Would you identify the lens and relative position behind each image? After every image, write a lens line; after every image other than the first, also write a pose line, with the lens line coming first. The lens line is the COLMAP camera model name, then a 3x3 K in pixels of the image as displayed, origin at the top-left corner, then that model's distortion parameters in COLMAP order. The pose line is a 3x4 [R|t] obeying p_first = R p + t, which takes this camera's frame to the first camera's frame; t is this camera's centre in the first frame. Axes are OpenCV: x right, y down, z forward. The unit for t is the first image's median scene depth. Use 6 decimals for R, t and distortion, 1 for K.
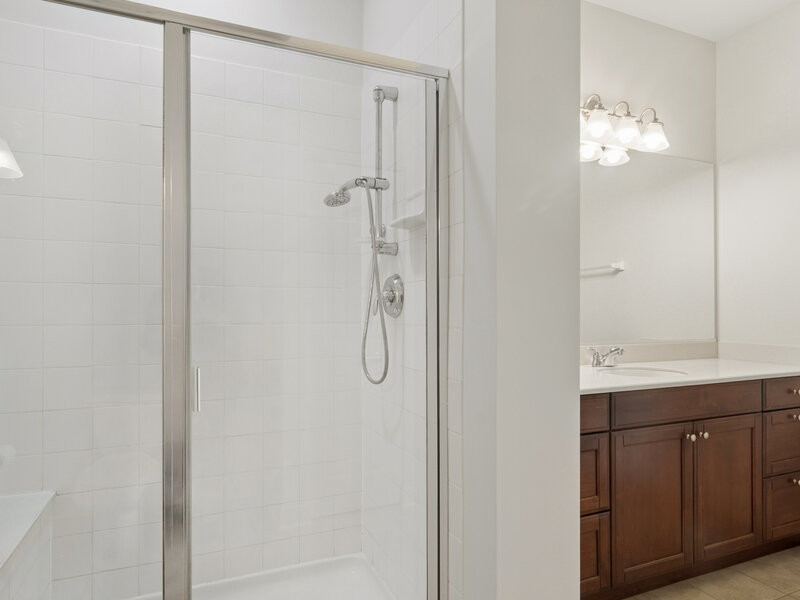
lens RADIAL K [[493.3, 0, 400.0], [0, 493.3, 300.0], [0, 0, 1]] dist [-0.009241, -0.000814]
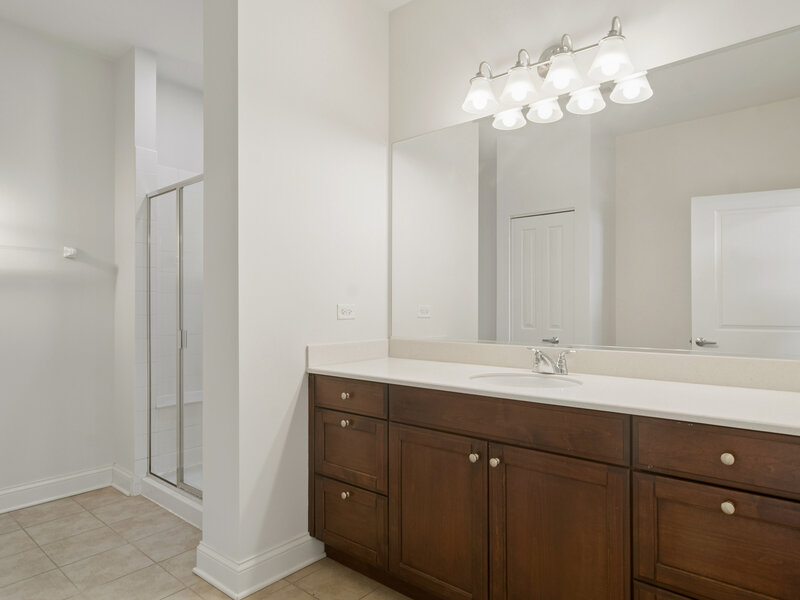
lens RADIAL K [[499.9, 0, 401.2], [0, 499.9, 273.7], [0, 0, 1]] dist [-0.042537, 0.000484]
pose [[0.444567, -0.050604, -0.894315, 1.246445], [0.024005, 0.998717, -0.044579, 0.007620], [0.895424, -0.001650, 0.445212, 0.505830]]
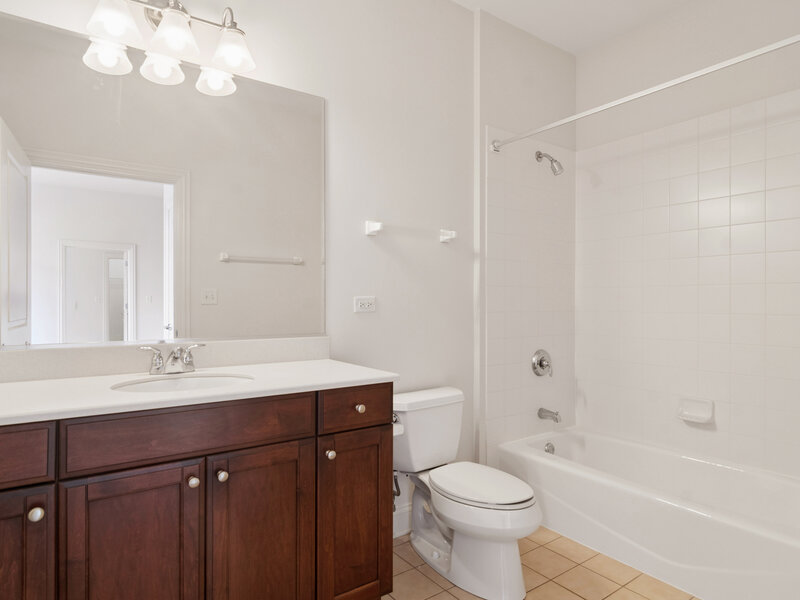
lens RADIAL K [[478.3, 0, 397.2], [0, 478.3, 291.6], [0, 0, 1]] dist [0.024014, -0.000419]
pose [[0.977945, 0.015903, 0.208257, 0.699759], [-0.018626, 0.999765, 0.011122, 0.007827], [-0.208031, -0.014756, 0.978011, 0.296086]]
